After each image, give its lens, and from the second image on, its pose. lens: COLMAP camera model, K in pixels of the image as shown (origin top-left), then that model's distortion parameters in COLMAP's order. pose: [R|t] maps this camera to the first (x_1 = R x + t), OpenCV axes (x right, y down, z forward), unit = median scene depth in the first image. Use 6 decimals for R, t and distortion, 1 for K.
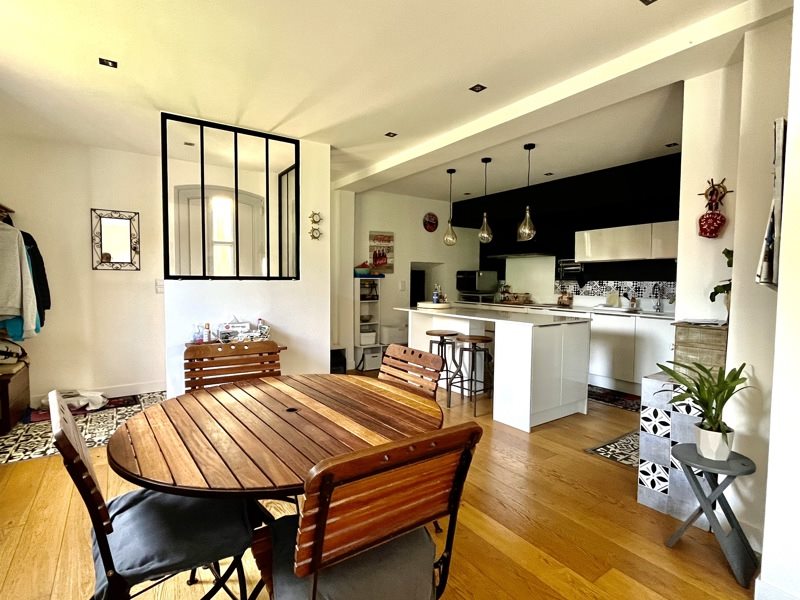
lens RADIAL K [[408.4, 0, 400.0], [0, 408.4, 300.0], [0, 0, 1]] dist [-0.002888, -0.000104]
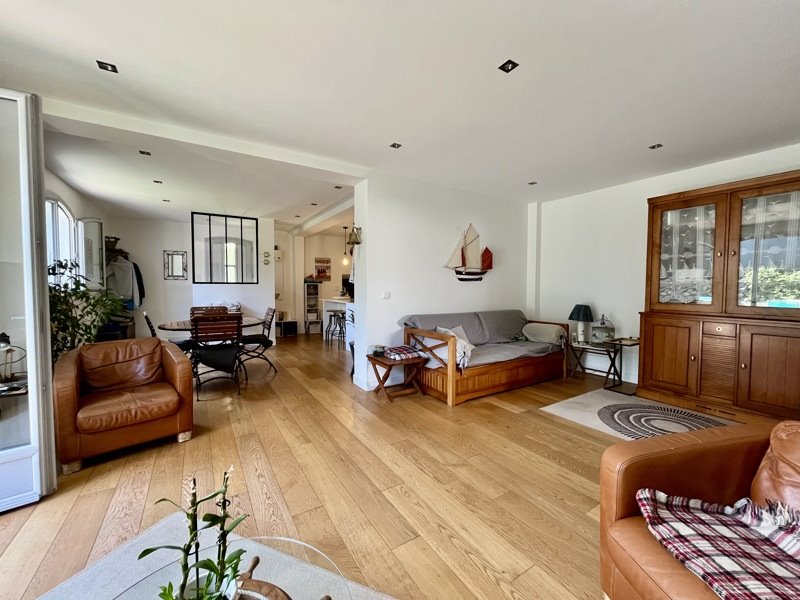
lens RADIAL K [[325.9, 0, 400.0], [0, 325.9, 300.0], [0, 0, 1]] dist [-0.001945, -0.000105]
pose [[0.998759, 0.000211, -0.049802, 0.392517], [-0.000565, 0.999975, -0.007097, 0.030681], [0.049799, 0.007116, 0.998734, -0.444862]]
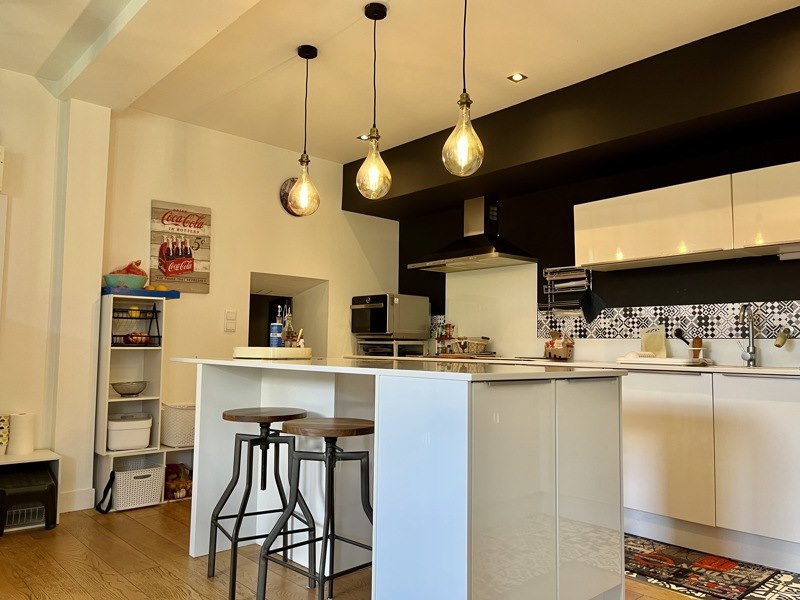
lens RADIAL K [[612.5, 0, 400.0], [0, 612.5, 300.0], [0, 0, 1]] dist [0.027046, -0.001210]
pose [[0.991027, 0.014045, 0.132920, 0.119626], [0.003010, 0.991866, -0.127248, 0.036937], [-0.133626, 0.126506, 0.982924, 0.301070]]
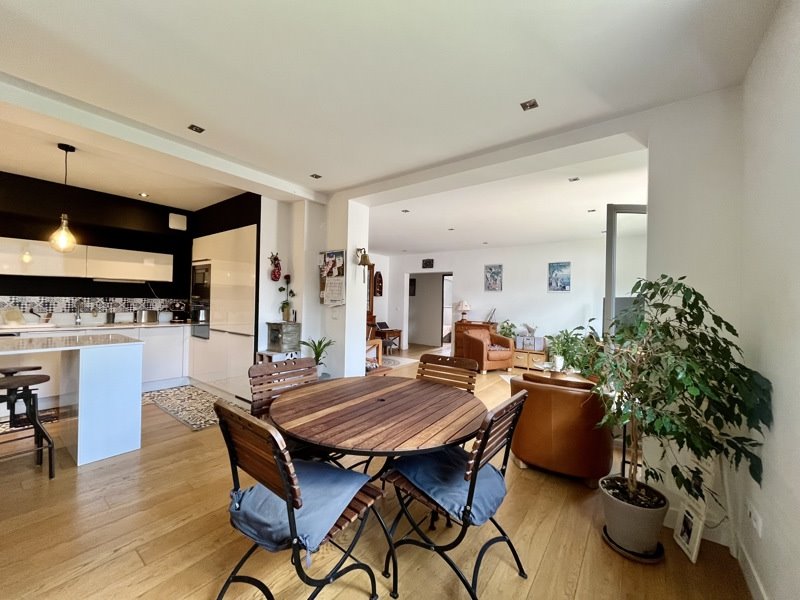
lens RADIAL K [[325.9, 0, 400.0], [0, 325.9, 300.0], [0, 0, 1]] dist [-0.001945, -0.000105]
pose [[-0.318935, -0.016345, 0.947635, -0.414047], [0.023322, 0.999413, 0.025088, -0.034168], [-0.947489, 0.030103, -0.318367, 0.390382]]
